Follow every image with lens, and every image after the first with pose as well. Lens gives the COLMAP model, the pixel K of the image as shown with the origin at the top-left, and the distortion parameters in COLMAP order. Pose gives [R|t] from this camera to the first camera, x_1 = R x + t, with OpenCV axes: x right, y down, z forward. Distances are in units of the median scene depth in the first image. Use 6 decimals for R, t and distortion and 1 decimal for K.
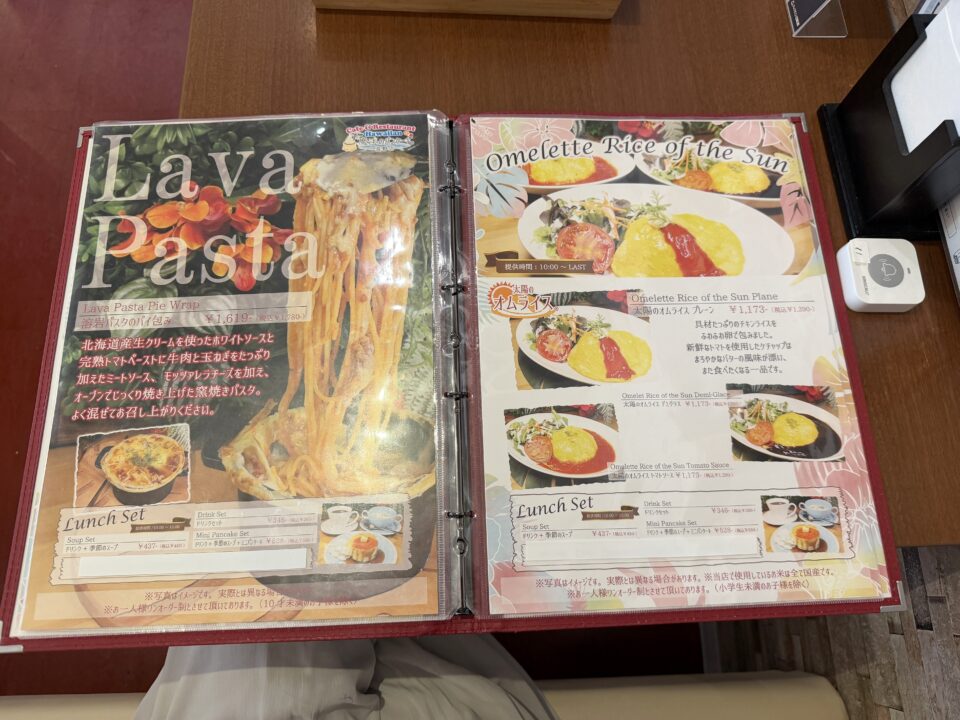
lens RADIAL K [[669.3, 0, 485.0], [0, 669.3, 356.3], [0, 0, 1]] dist [-0.004337, 0.001807]
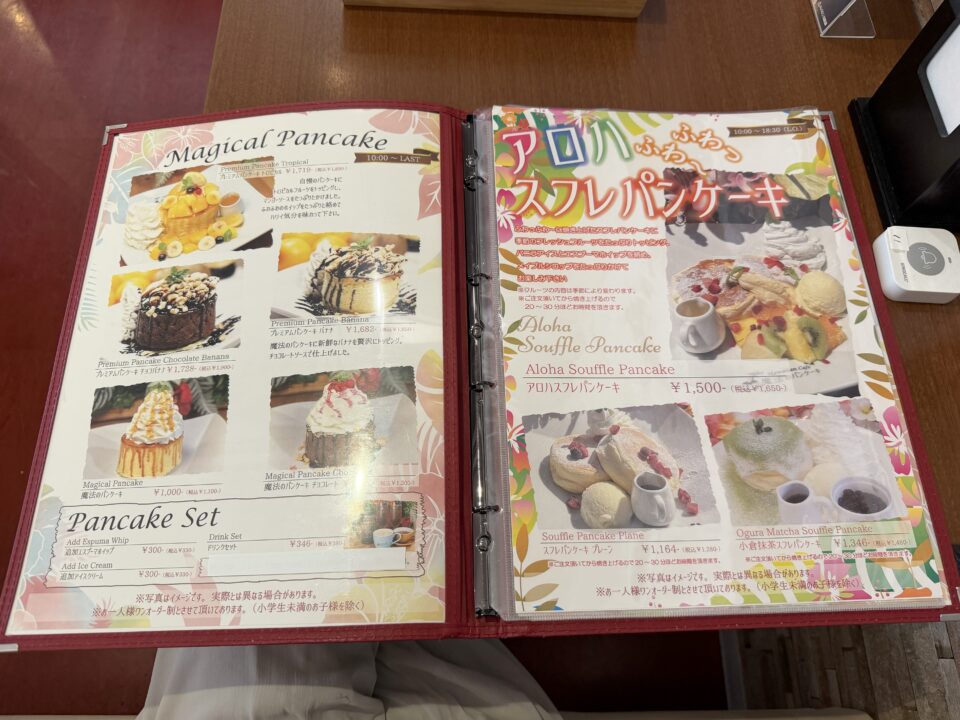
lens RADIAL K [[673.1, 0, 480.0], [0, 673.1, 360.0], [0, 0, 1]] dist [-0.005072, -0.001738]
pose [[0.999657, 0.020005, -0.016918, -0.020382], [-0.021310, 0.996502, -0.080811, 0.095009], [0.015243, 0.081144, 0.996586, 0.034358]]
